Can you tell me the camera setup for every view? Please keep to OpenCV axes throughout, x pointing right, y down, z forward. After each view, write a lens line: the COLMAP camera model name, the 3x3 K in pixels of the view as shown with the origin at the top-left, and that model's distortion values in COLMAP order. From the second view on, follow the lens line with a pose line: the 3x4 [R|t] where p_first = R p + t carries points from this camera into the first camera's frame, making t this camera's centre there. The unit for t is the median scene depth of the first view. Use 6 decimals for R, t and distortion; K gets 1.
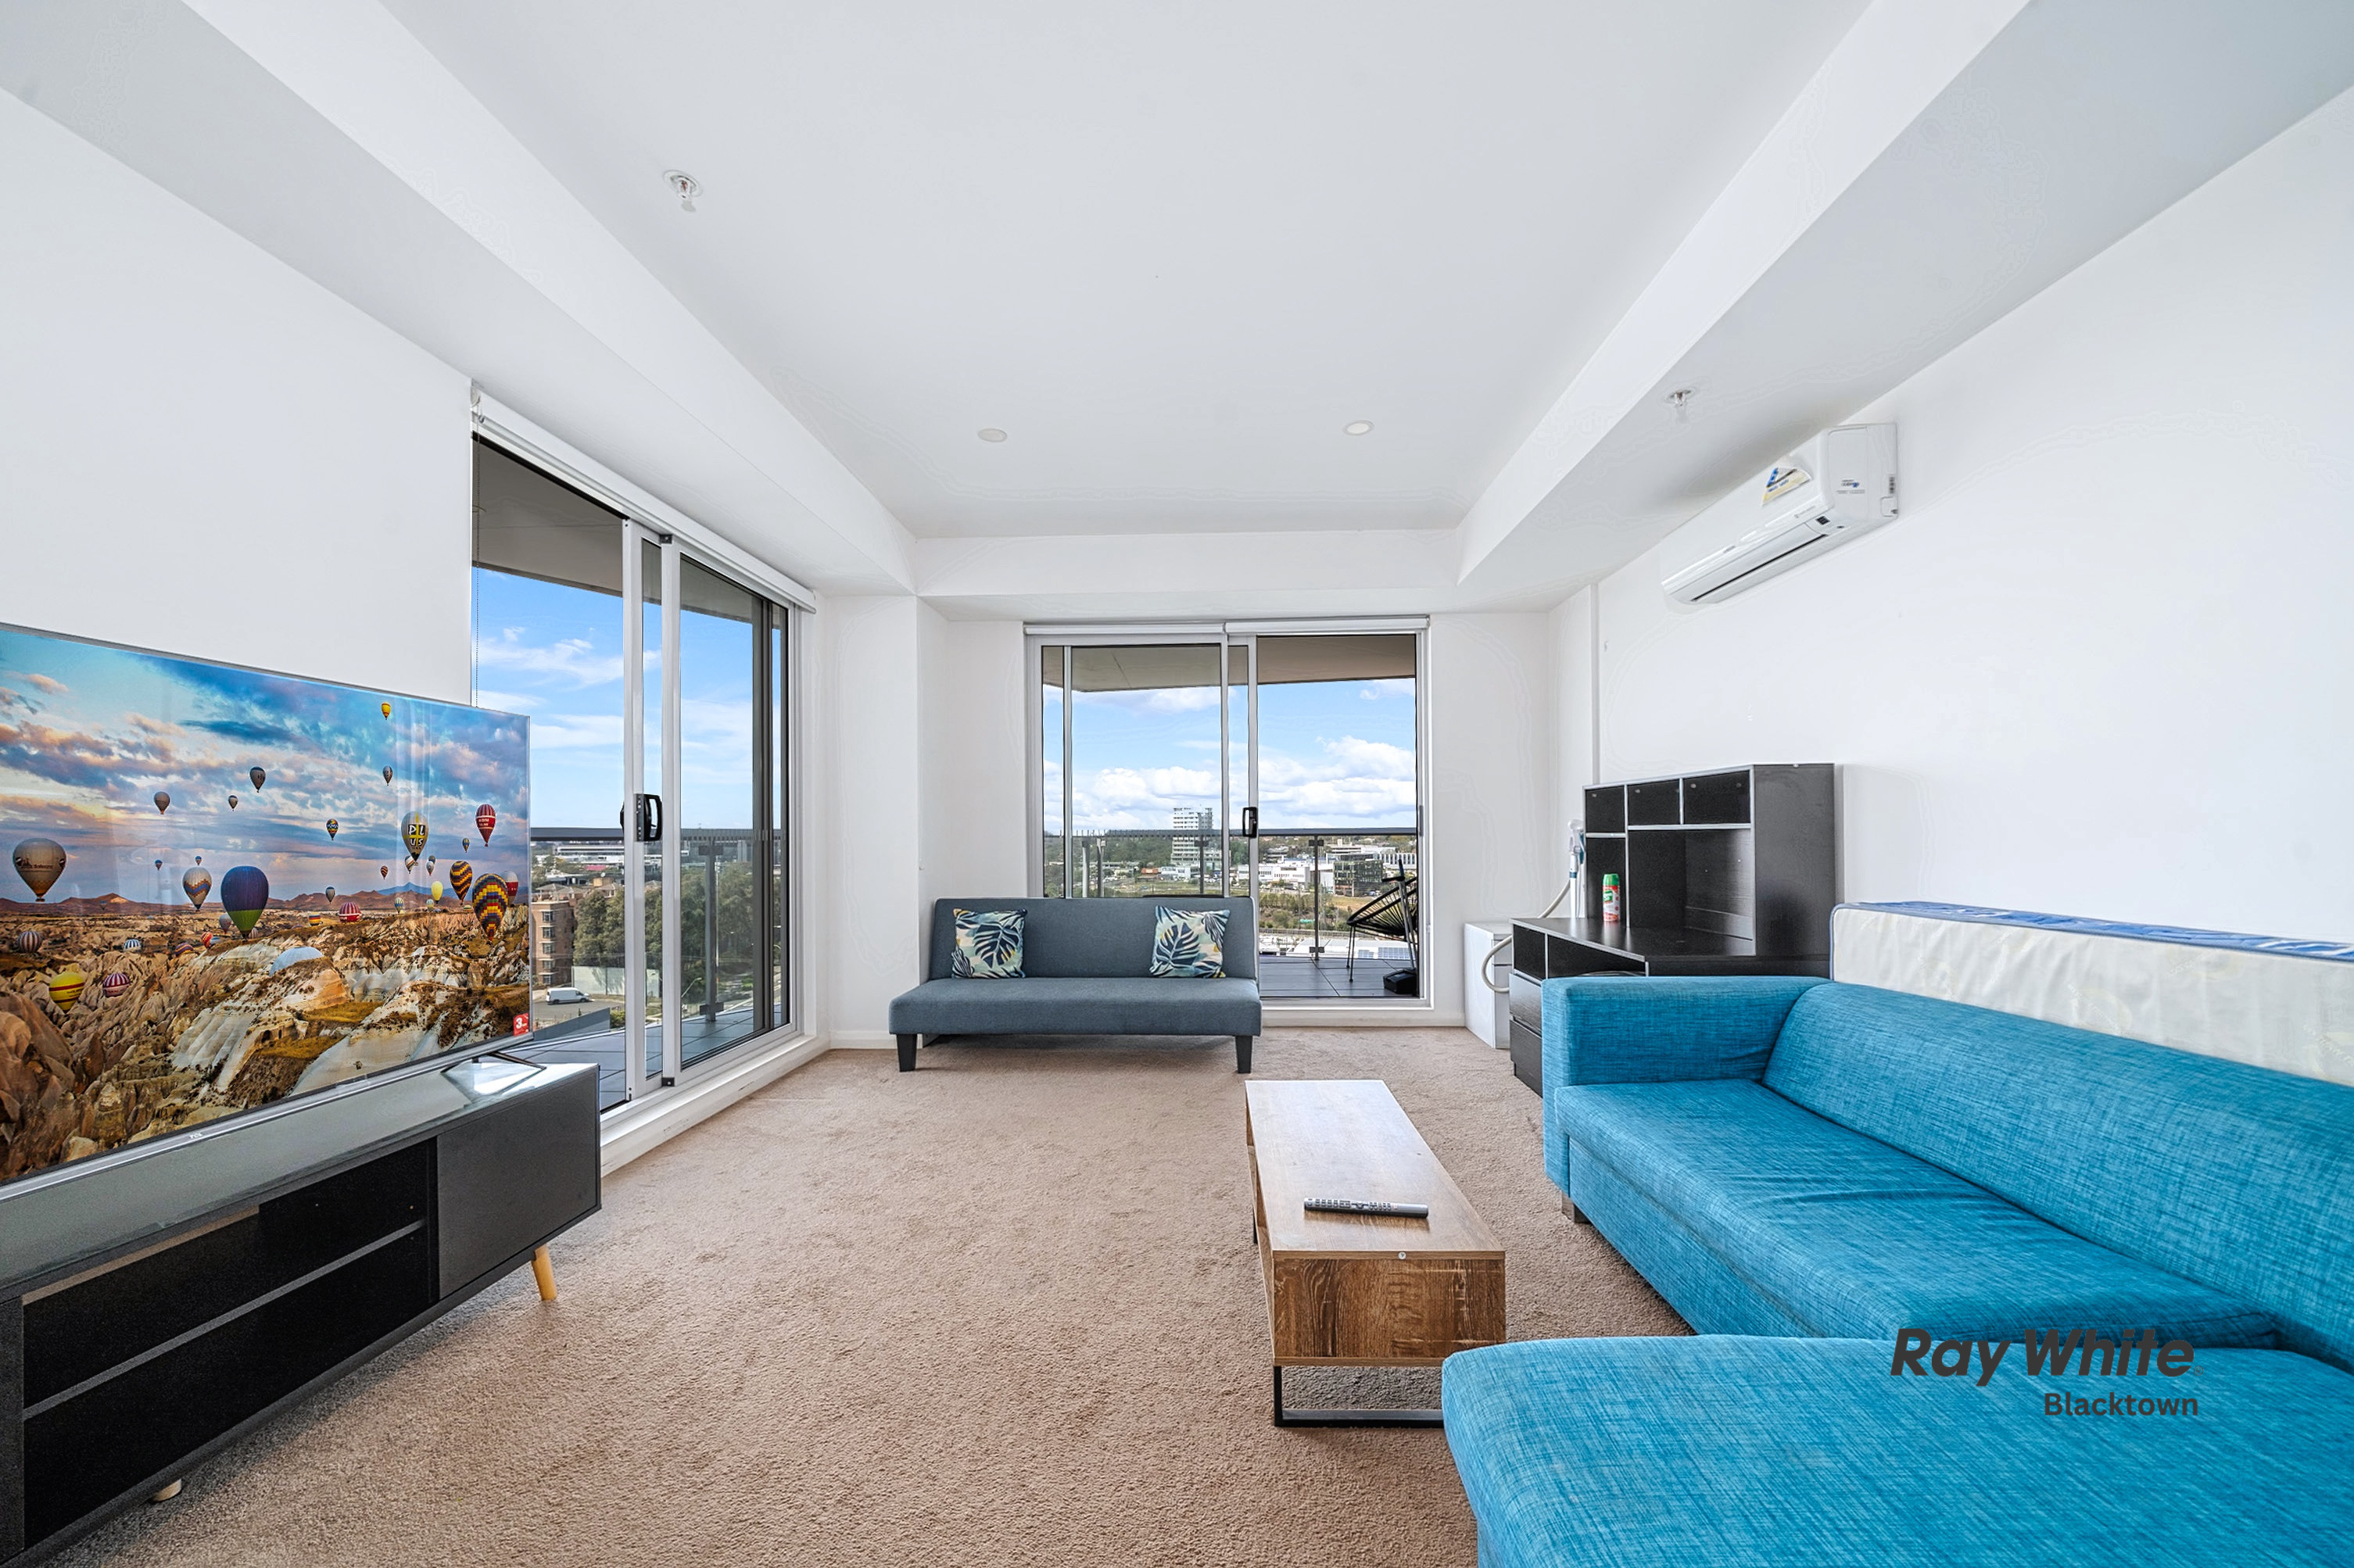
lens RADIAL K [[836.8, 0, 1178.2], [0, 836.8, 836.2], [0, 0, 1]] dist [-0.002893, -0.000108]
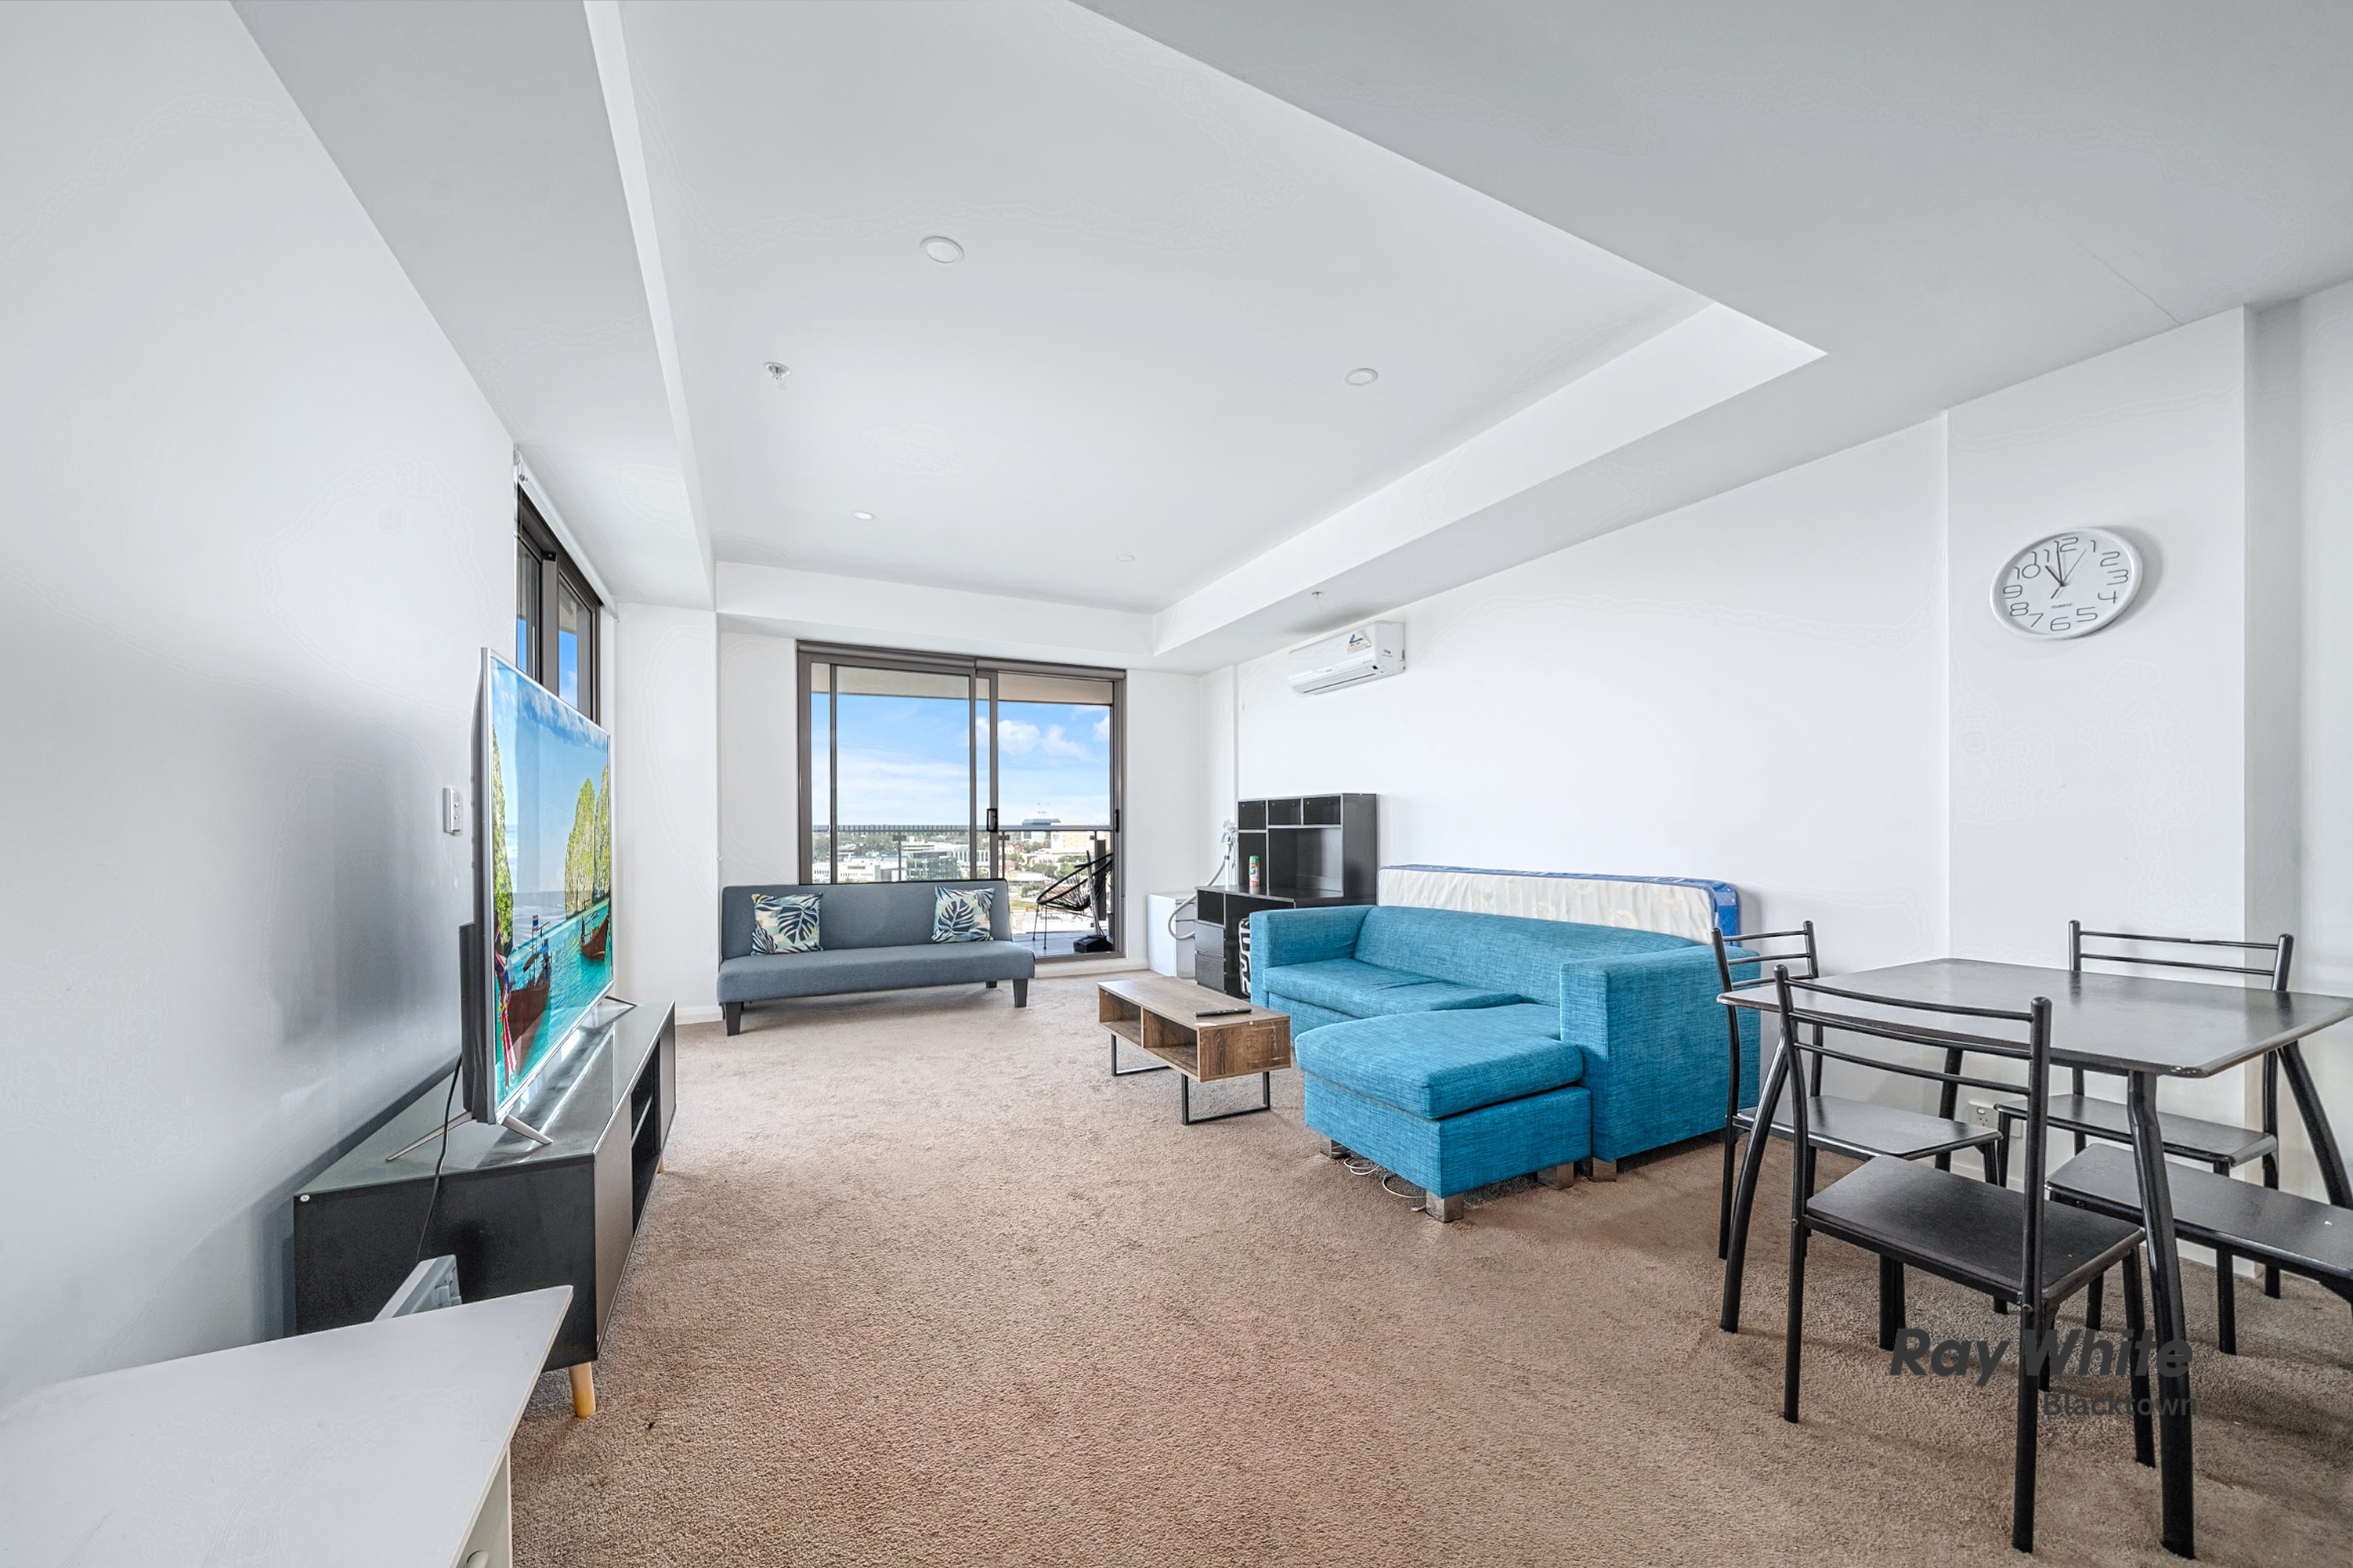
lens RADIAL K [[836.5, 0, 1177.7], [0, 836.5, 836.1], [0, 0, 1]] dist [-0.002893, -0.000108]
pose [[0.877117, 0.002110, 0.480272, -0.380109], [-0.003642, 0.999991, 0.002258, 0.005035], [-0.480262, -0.003730, 0.877117, -0.326306]]
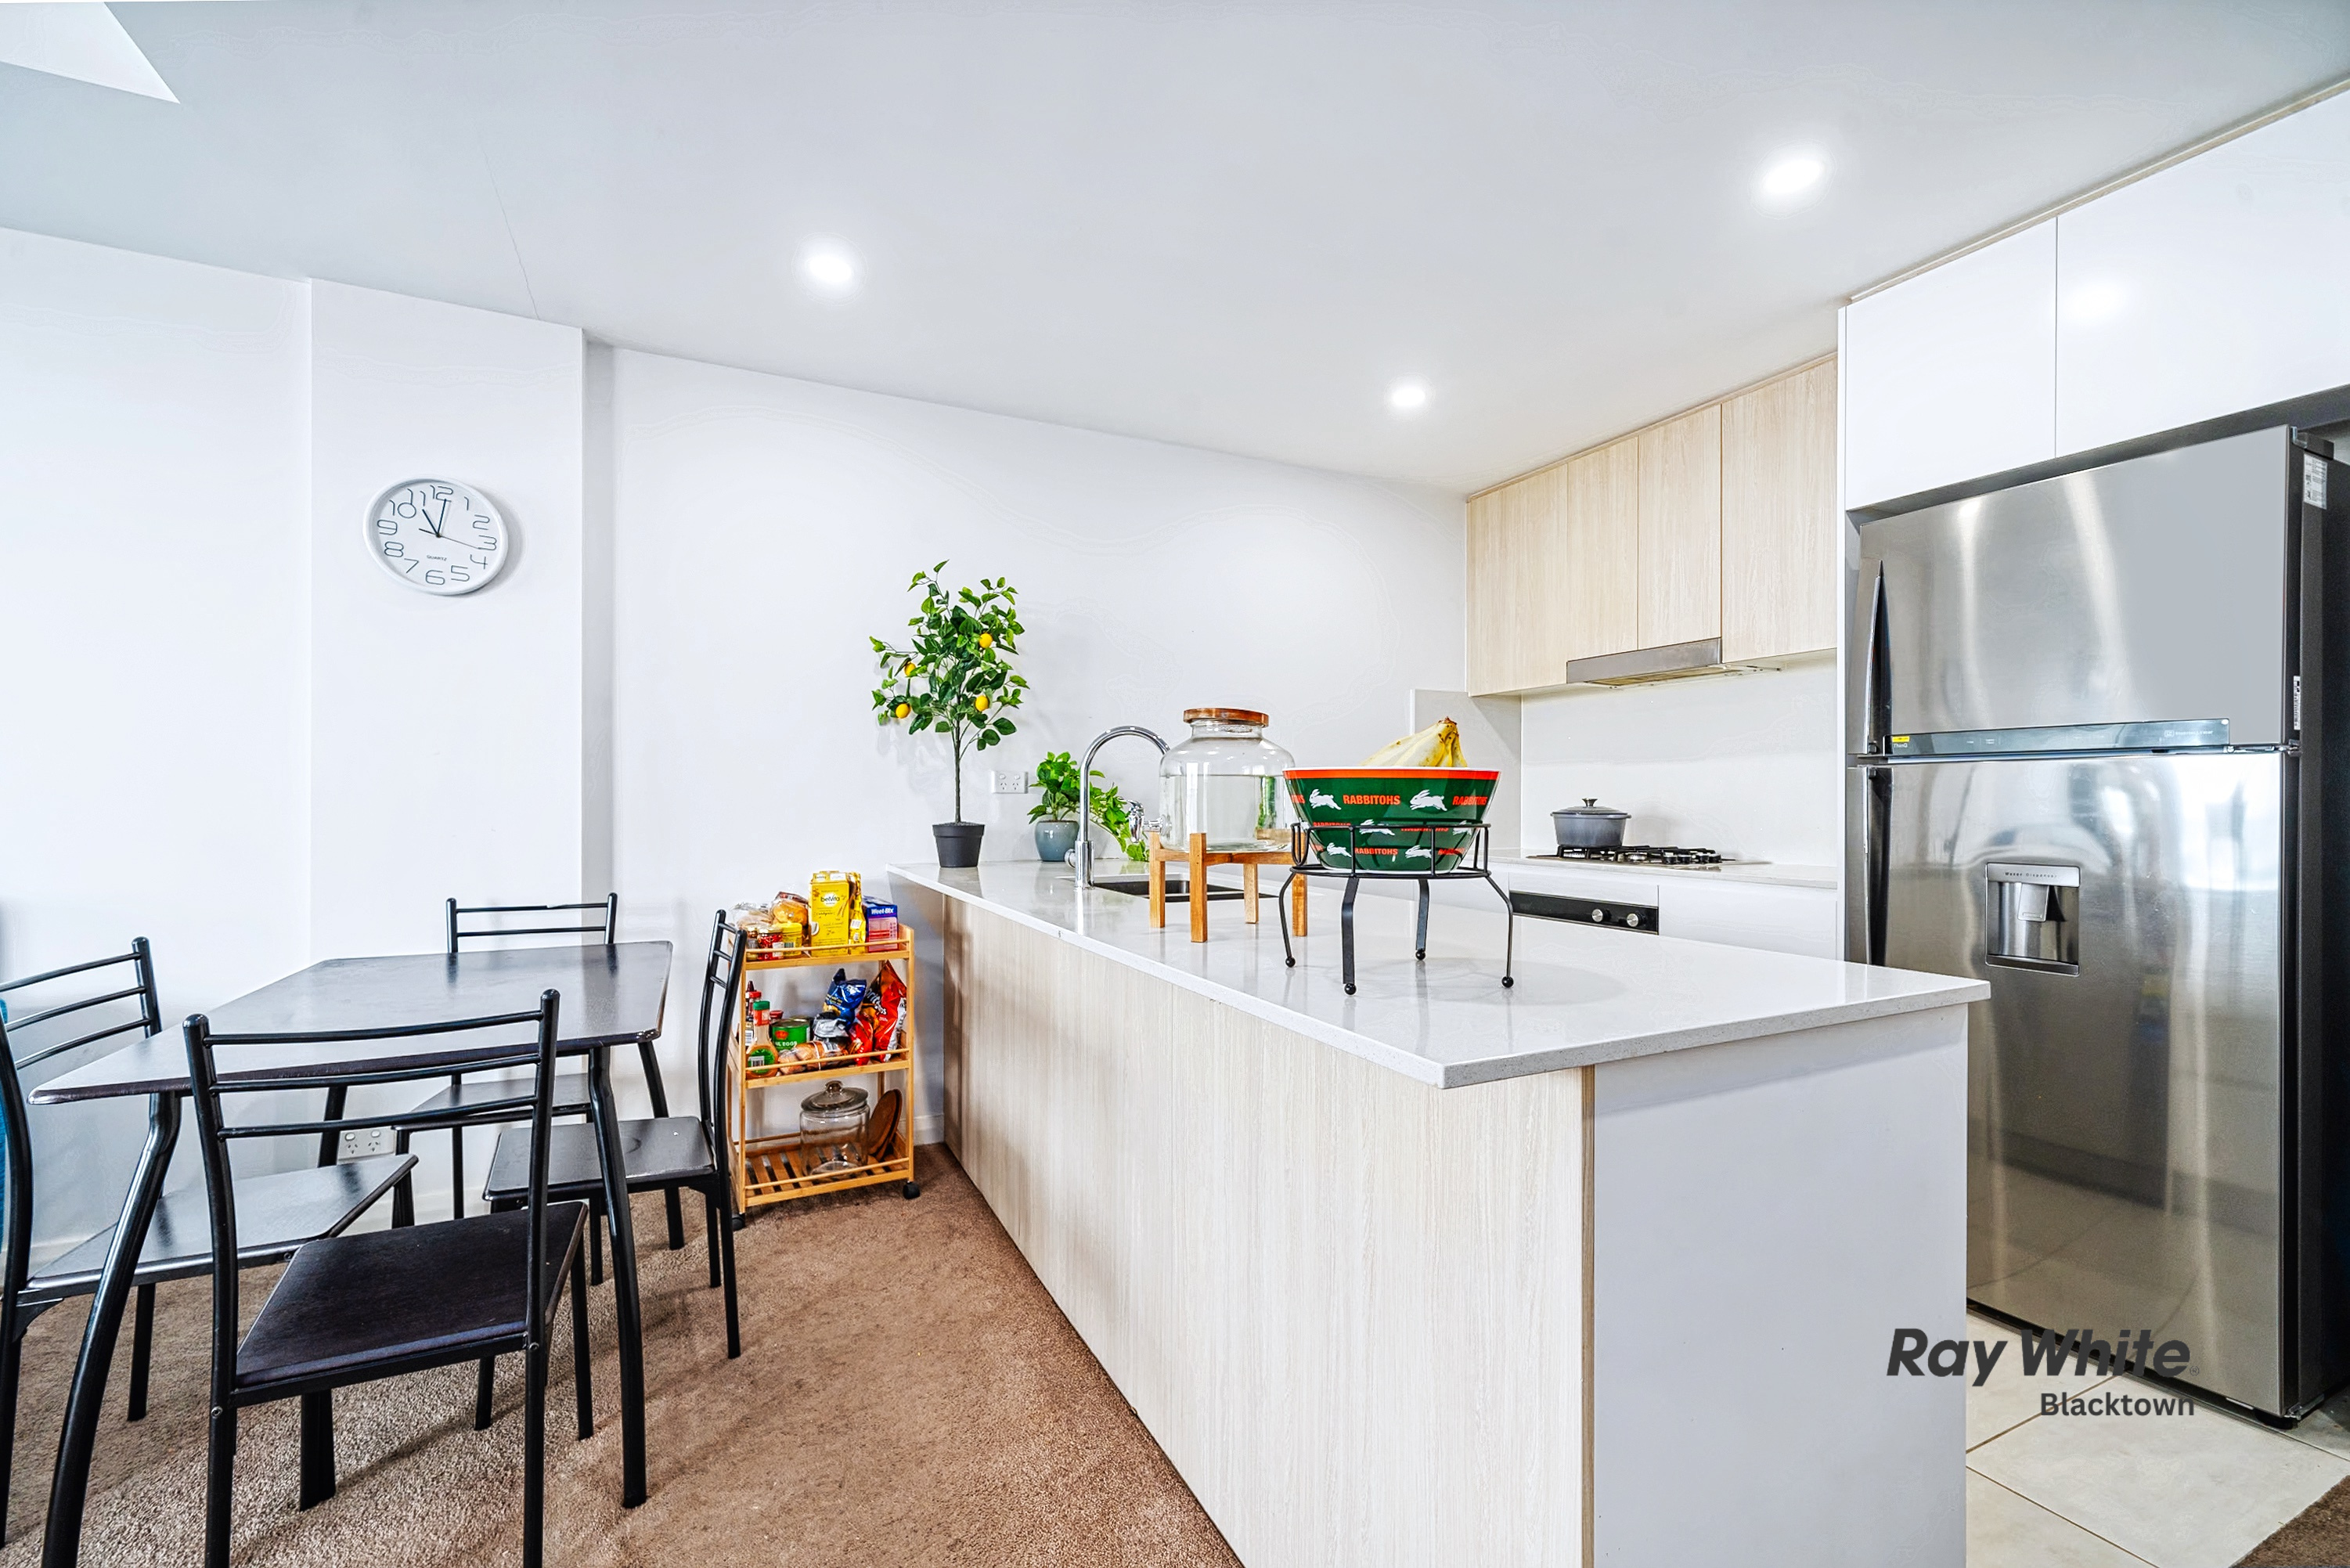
lens RADIAL K [[977.3, 0, 1172.4], [0, 977.3, 797.4], [0, 0, 1]] dist [0.000639, 0.000168]
pose [[-0.462844, 0.009364, 0.886390, -0.330001], [-0.001444, 0.999935, -0.011317, 0.003638], [-0.886438, -0.006518, -0.462801, -0.231860]]
